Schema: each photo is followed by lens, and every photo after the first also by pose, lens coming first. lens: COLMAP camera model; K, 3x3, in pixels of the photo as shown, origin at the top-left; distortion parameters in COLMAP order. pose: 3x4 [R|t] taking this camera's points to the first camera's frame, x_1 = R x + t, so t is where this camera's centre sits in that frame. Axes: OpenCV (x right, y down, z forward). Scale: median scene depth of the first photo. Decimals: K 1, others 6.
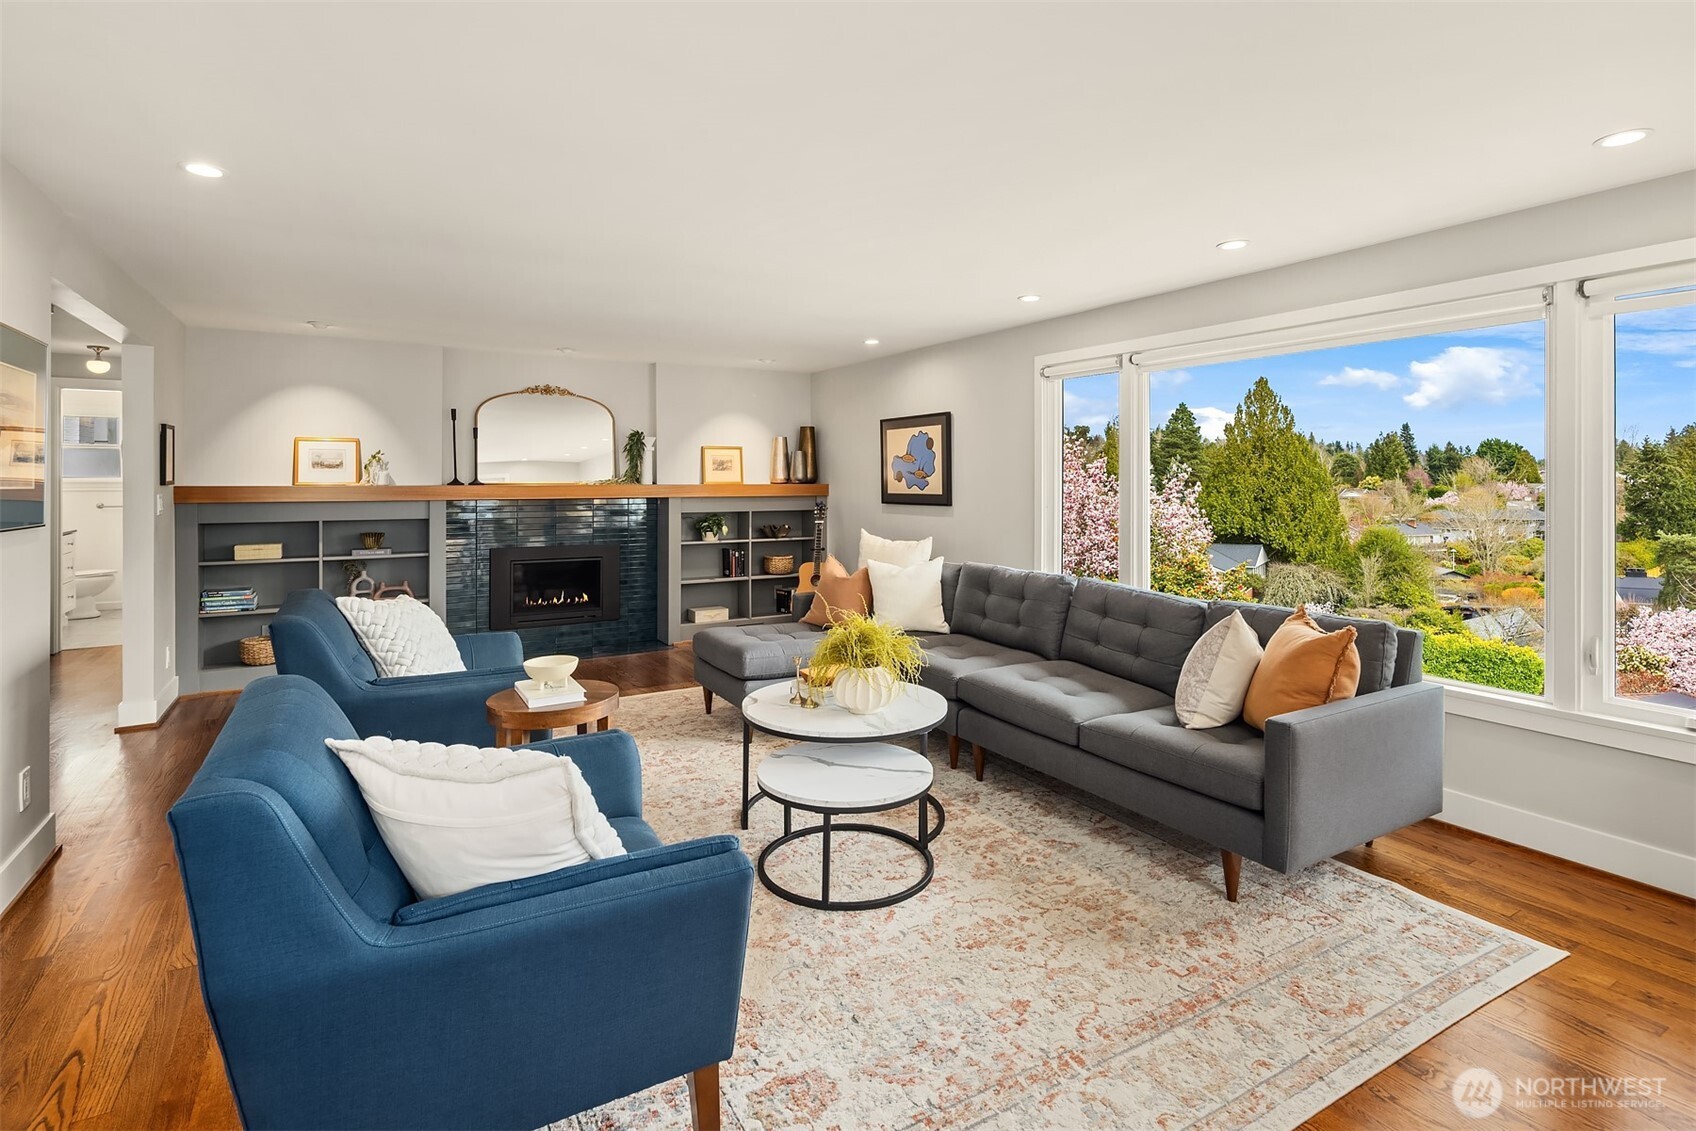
lens RADIAL K [[826.5, 0, 846.4], [0, 826.5, 481.1], [0, 0, 1]] dist [0.001660, 0.000267]
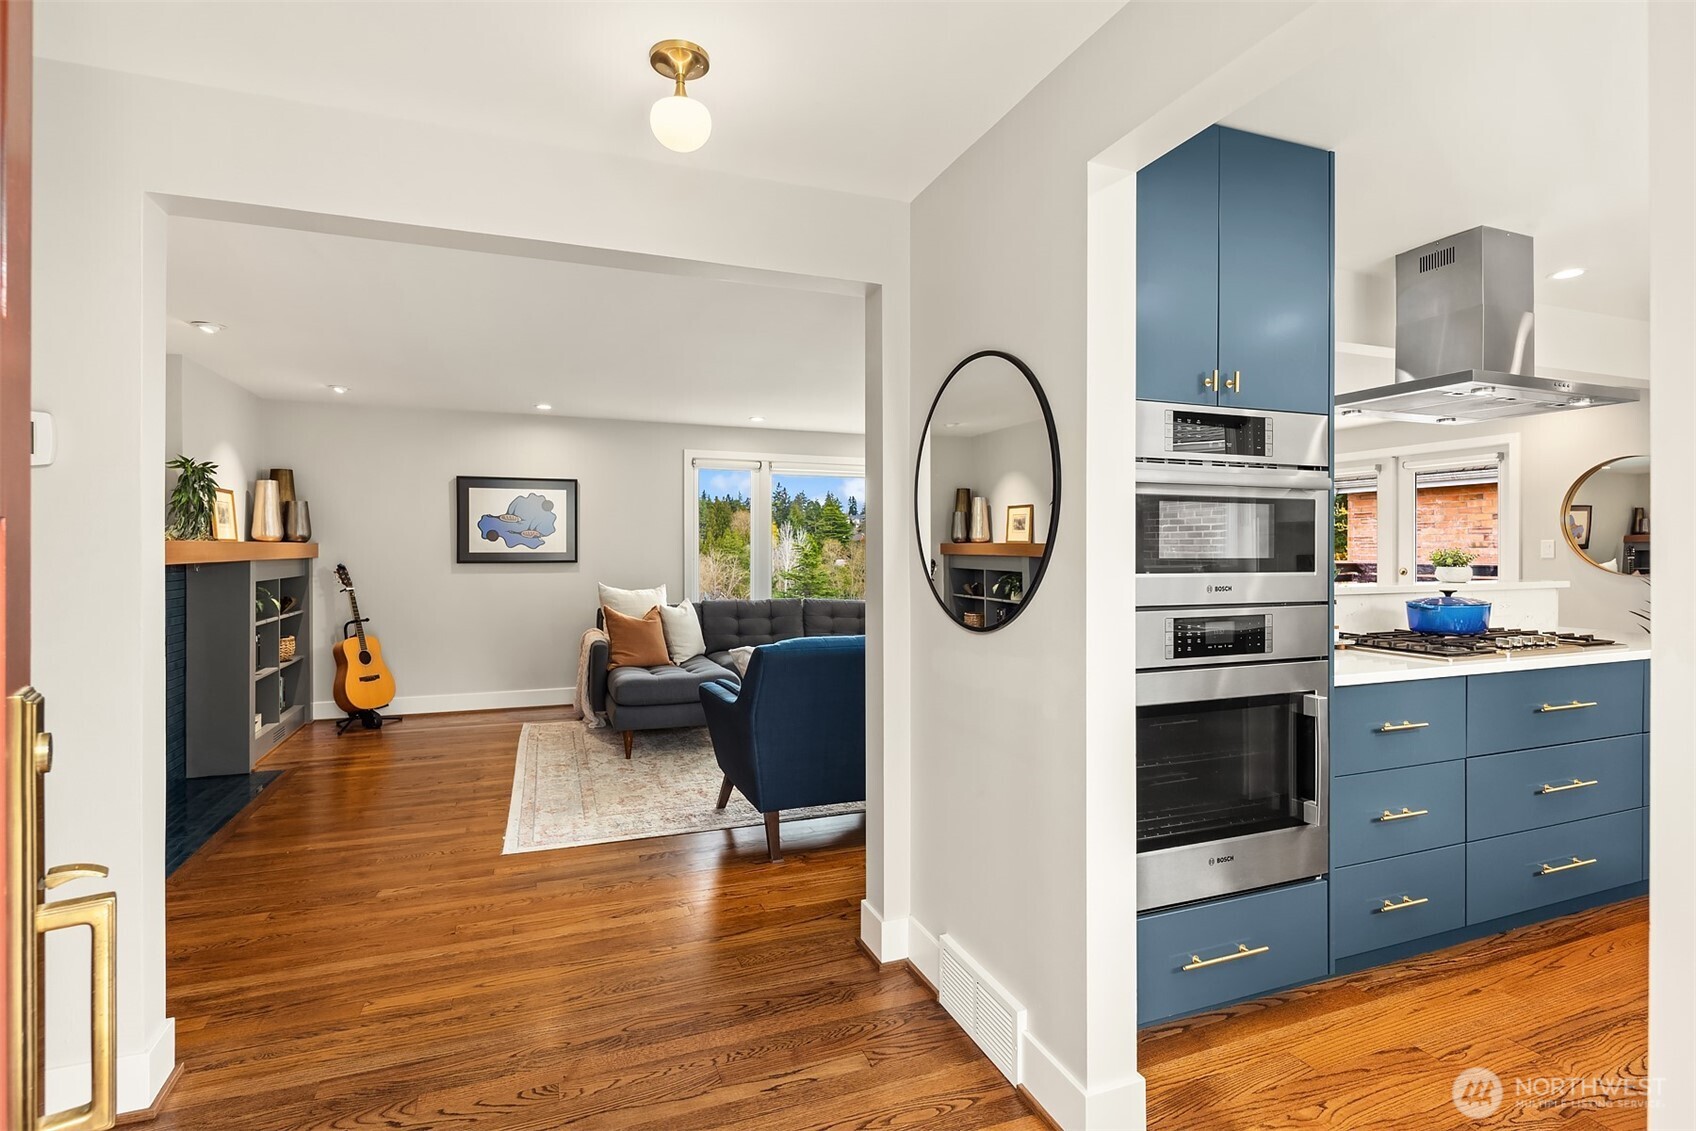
lens RADIAL K [[827.2, 0, 869.5], [0, 827.2, 555.1], [0, 0, 1]] dist [-0.001677, -0.000489]
pose [[0.158533, -0.008074, 0.987321, -0.919928], [0.001795, 0.999967, 0.007889, 0.011564], [-0.987352, 0.000521, 0.158542, 0.419466]]
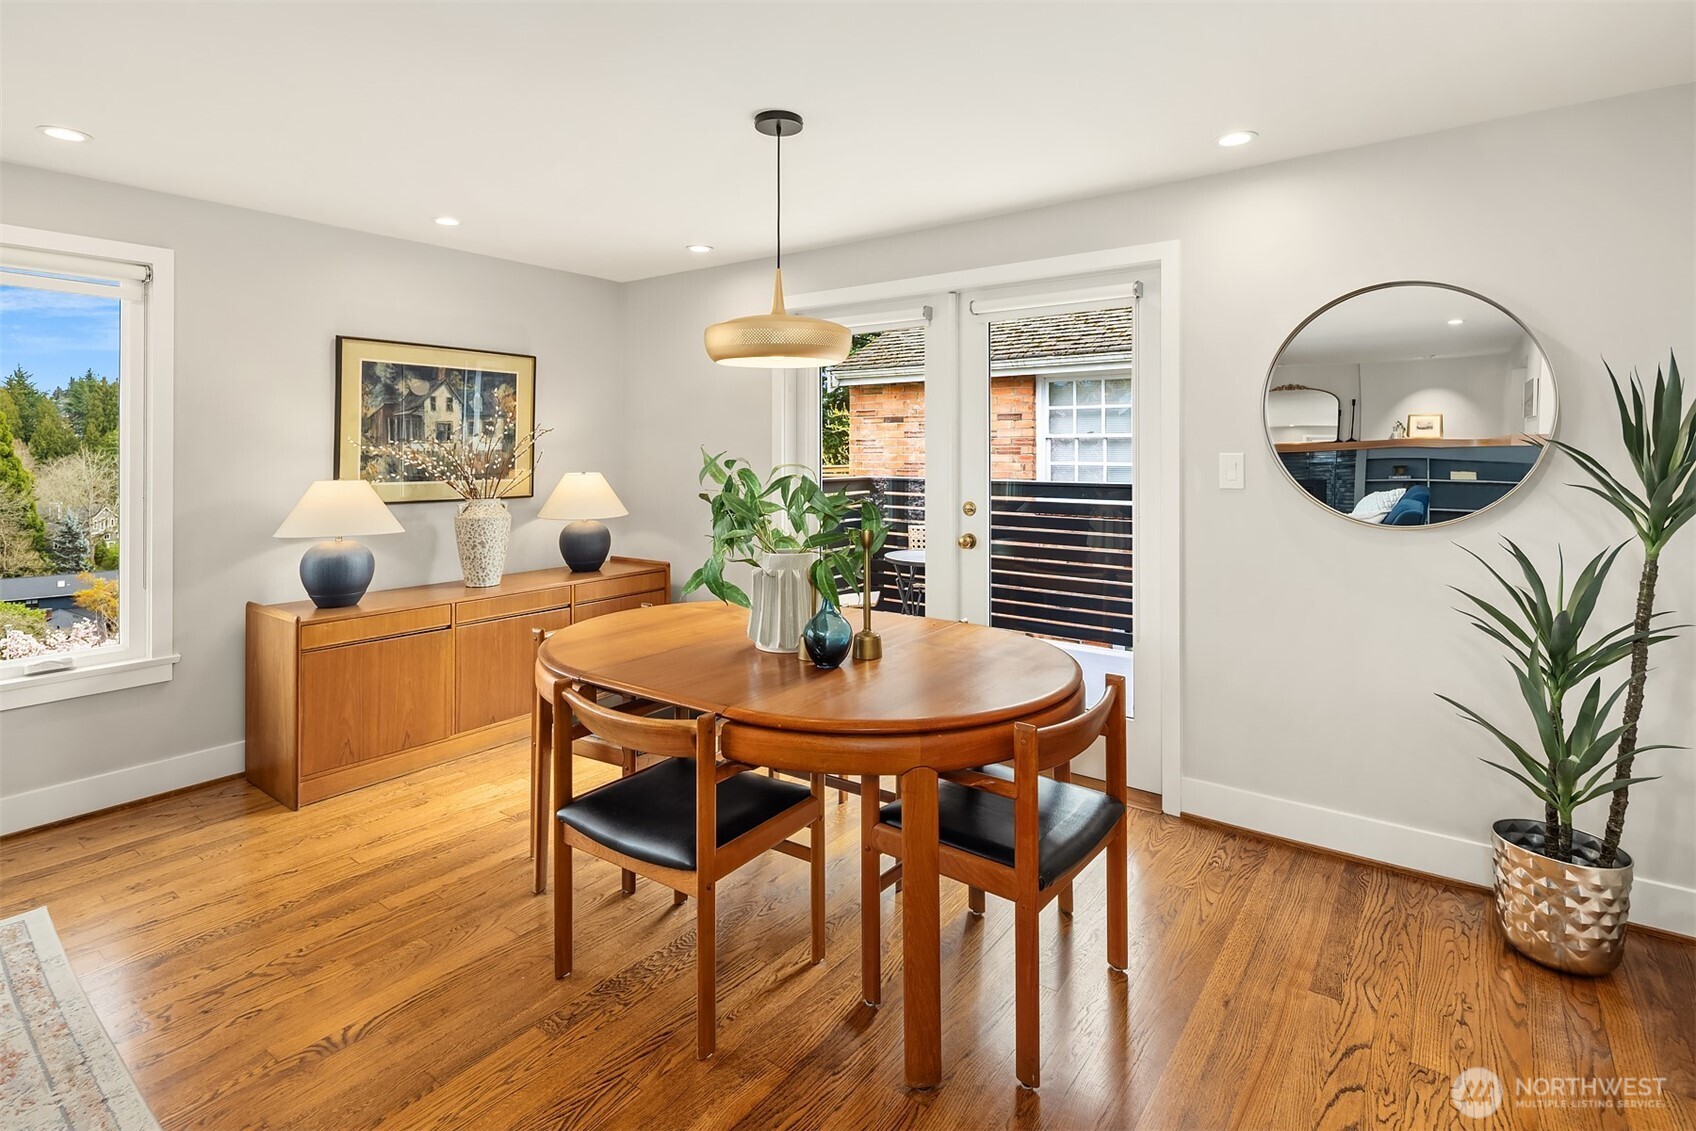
lens RADIAL K [[819.7, 0, 875.2], [0, 819.7, 440.3], [0, 0, 1]] dist [0.000964, 0.000135]
pose [[-0.403226, 0.008740, 0.915059, -0.188810], [0.000972, 0.999958, -0.009122, -0.000079], [-0.915100, -0.002789, -0.403217, 0.175454]]
